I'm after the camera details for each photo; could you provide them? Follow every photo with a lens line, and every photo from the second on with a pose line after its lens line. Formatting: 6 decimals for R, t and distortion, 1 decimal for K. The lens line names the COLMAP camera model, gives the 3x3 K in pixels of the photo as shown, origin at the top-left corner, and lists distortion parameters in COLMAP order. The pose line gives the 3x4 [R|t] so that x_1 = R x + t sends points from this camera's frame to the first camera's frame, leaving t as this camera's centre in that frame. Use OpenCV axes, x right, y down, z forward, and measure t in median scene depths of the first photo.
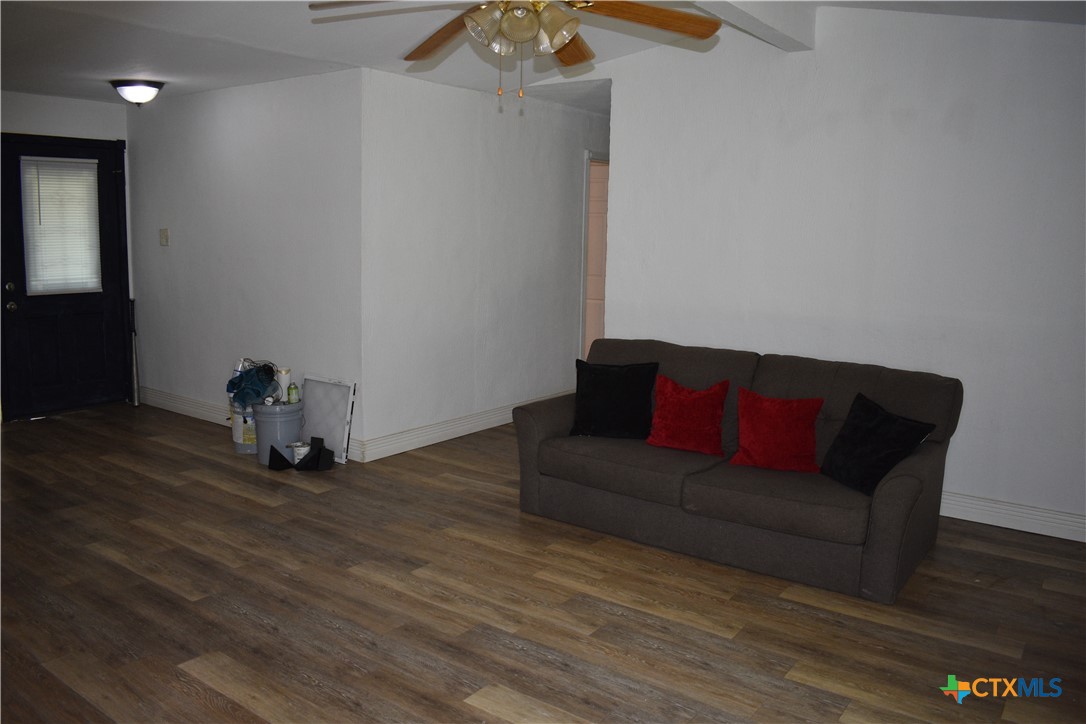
lens RADIAL K [[848.7, 0, 543.0], [0, 848.7, 362.0], [0, 0, 1]] dist [-0.107189, 0.000459]
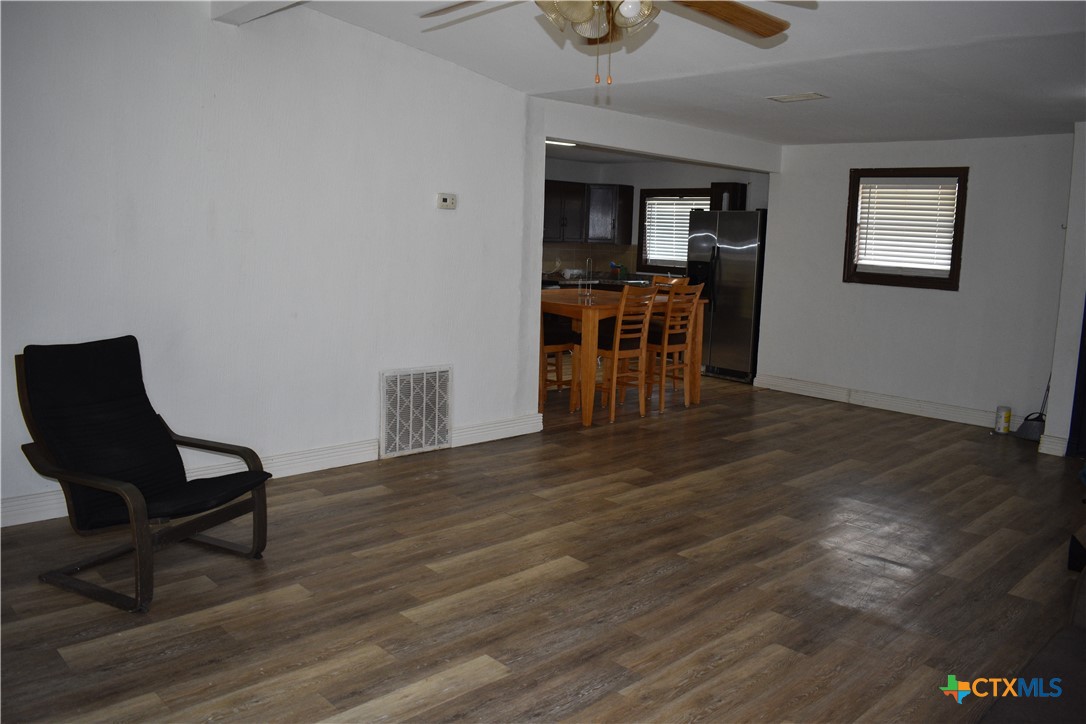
lens RADIAL K [[848.7, 0, 543.0], [0, 848.7, 362.0], [0, 0, 1]] dist [-0.107189, 0.000459]
pose [[-0.177711, 0.119619, -0.976786, 0.719822], [-0.190212, 0.969691, 0.153356, -0.118068], [0.965525, 0.213049, -0.149572, 0.900727]]
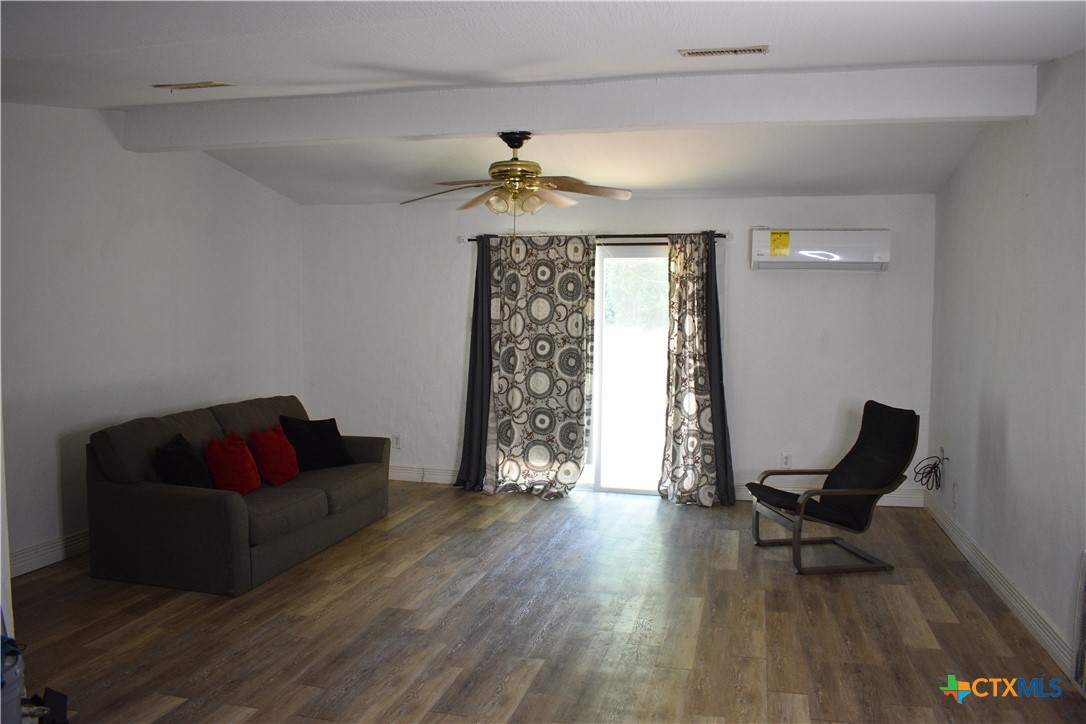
lens RADIAL K [[848.7, 0, 543.0], [0, 848.7, 362.0], [0, 0, 1]] dist [-0.107189, 0.000459]
pose [[-0.369769, -0.086853, 0.925056, -1.359472], [0.128886, 0.981201, 0.143644, -0.246459], [-0.920141, 0.172342, -0.351623, 1.272611]]
